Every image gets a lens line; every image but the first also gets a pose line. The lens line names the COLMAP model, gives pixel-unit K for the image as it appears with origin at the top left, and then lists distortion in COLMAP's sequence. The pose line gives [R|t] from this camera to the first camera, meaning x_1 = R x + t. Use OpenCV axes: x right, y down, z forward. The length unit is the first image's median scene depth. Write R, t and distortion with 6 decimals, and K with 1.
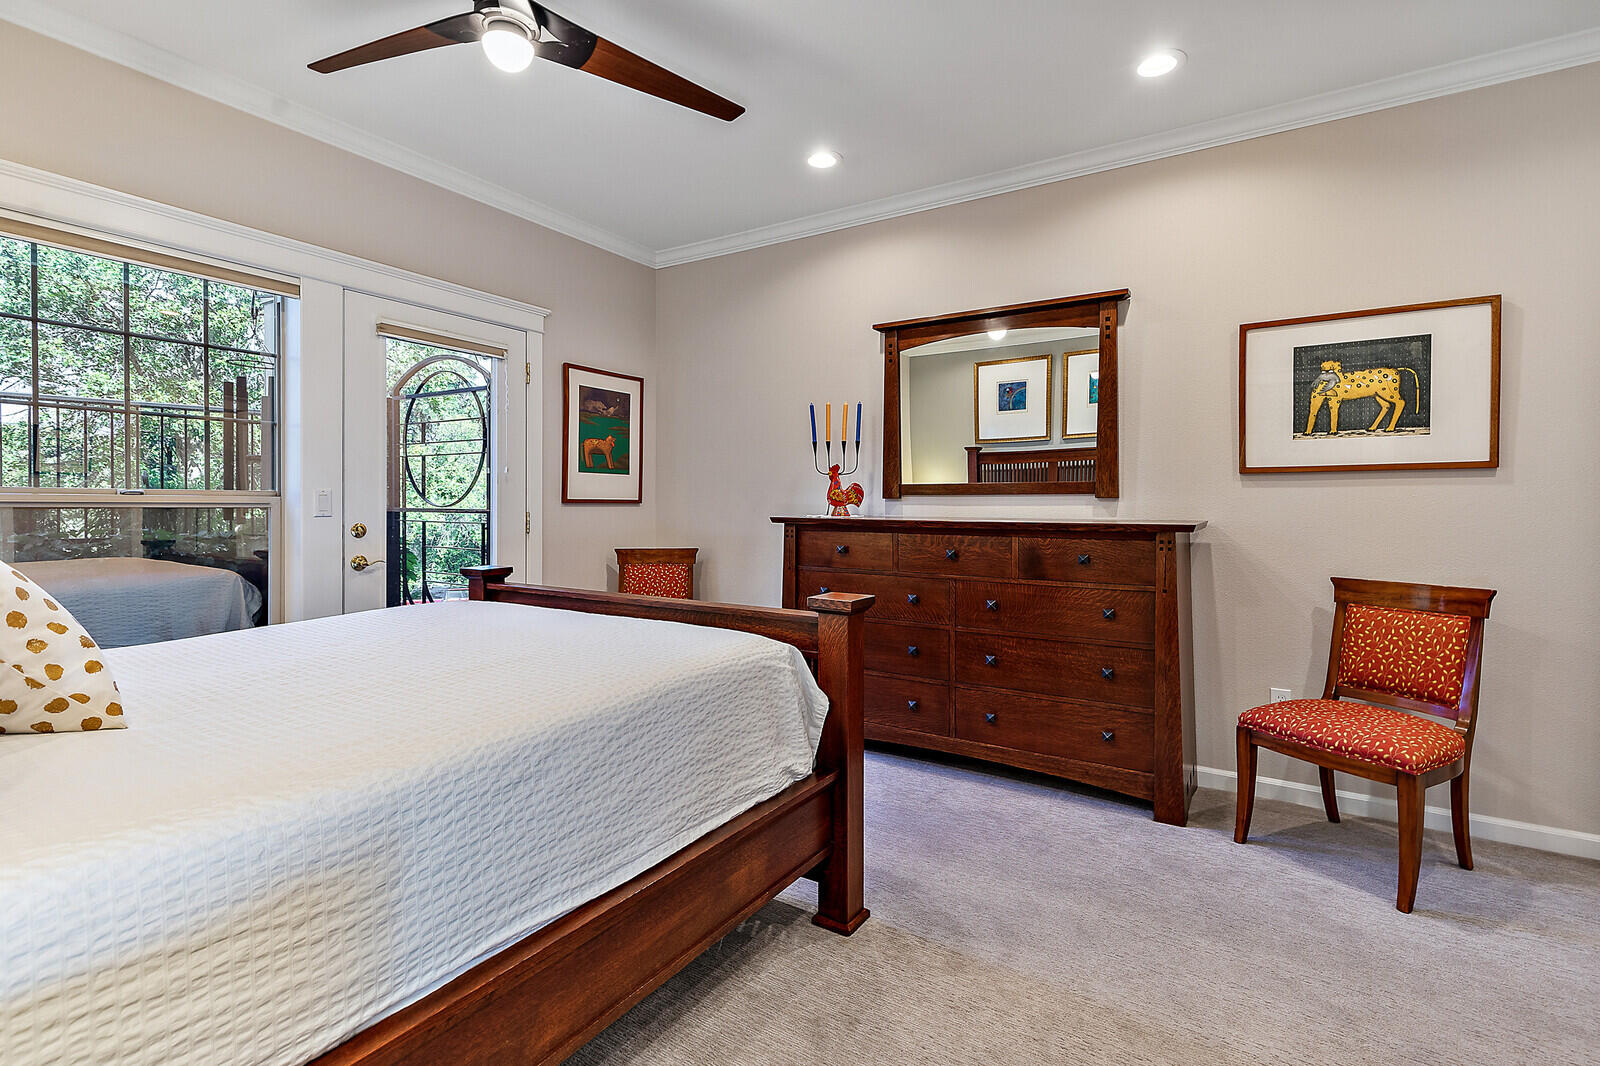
lens RADIAL K [[741.0, 0, 811.1], [0, 741.0, 516.3], [0, 0, 1]] dist [0.012087, -0.002978]
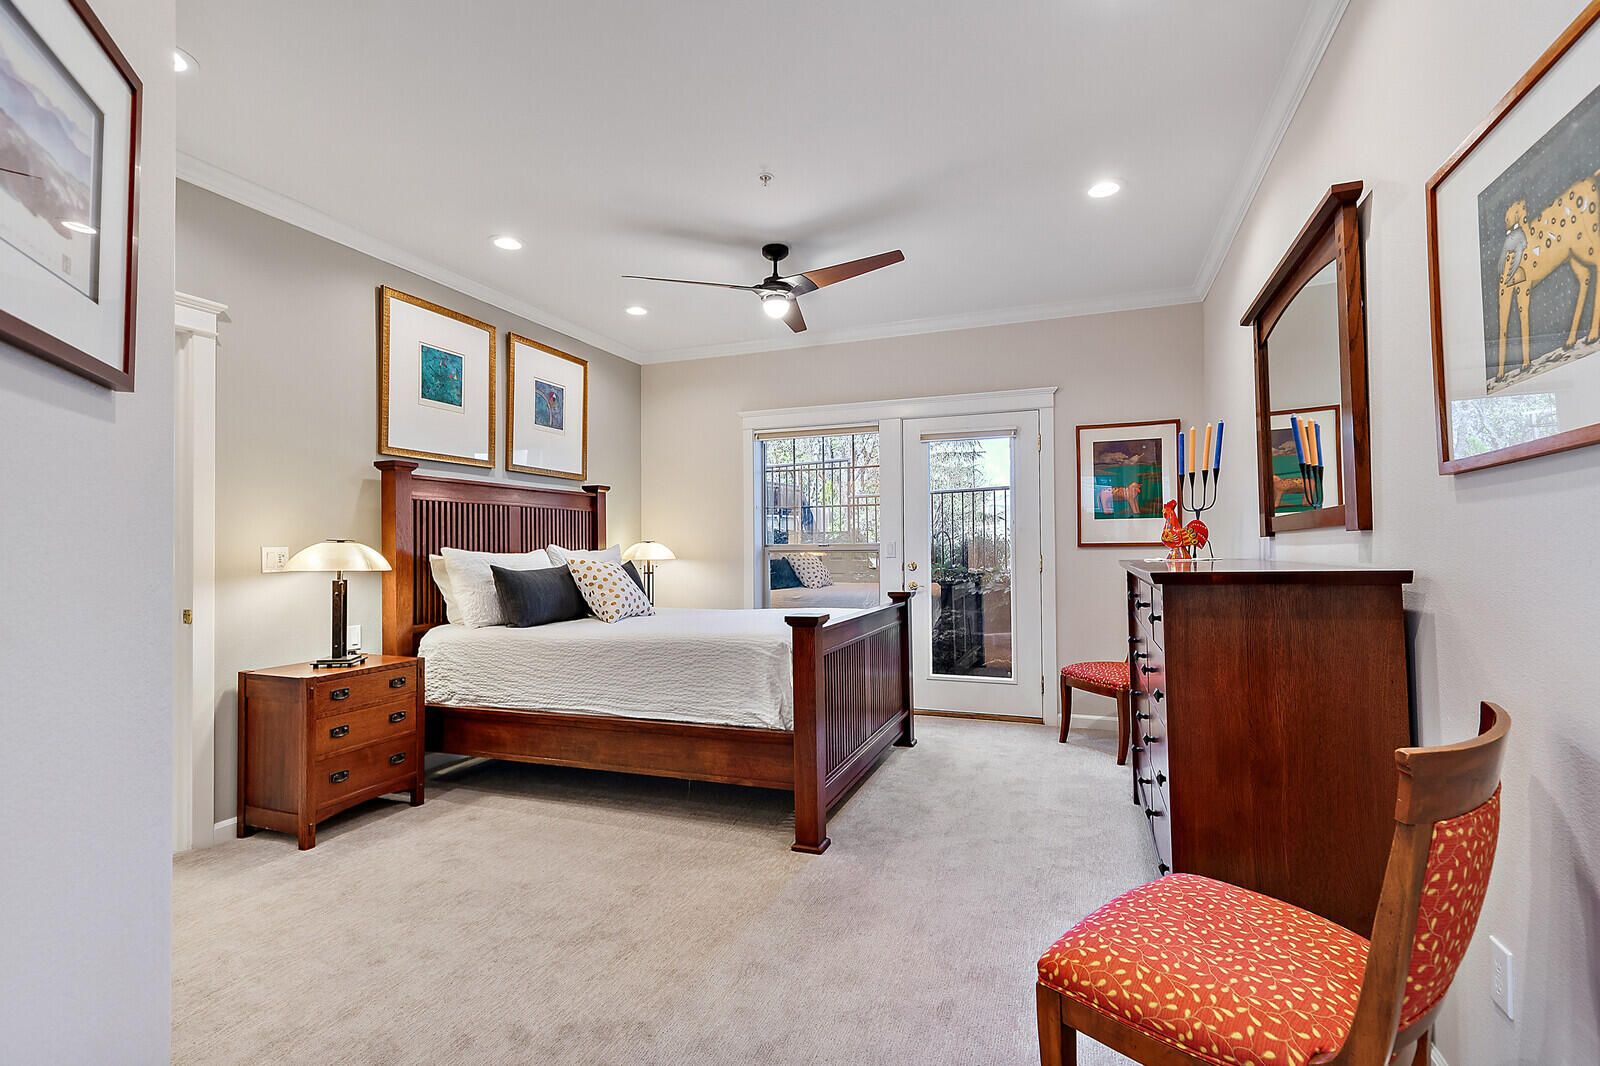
lens RADIAL K [[741.0, 0, 809.6], [0, 741.0, 535.0], [0, 0, 1]] dist [0.012087, -0.002978]
pose [[0.207242, -0.027394, -0.977906, 0.837412], [-0.004554, 0.999570, -0.028966, -0.001553], [0.978279, 0.010456, 0.207028, 0.416491]]
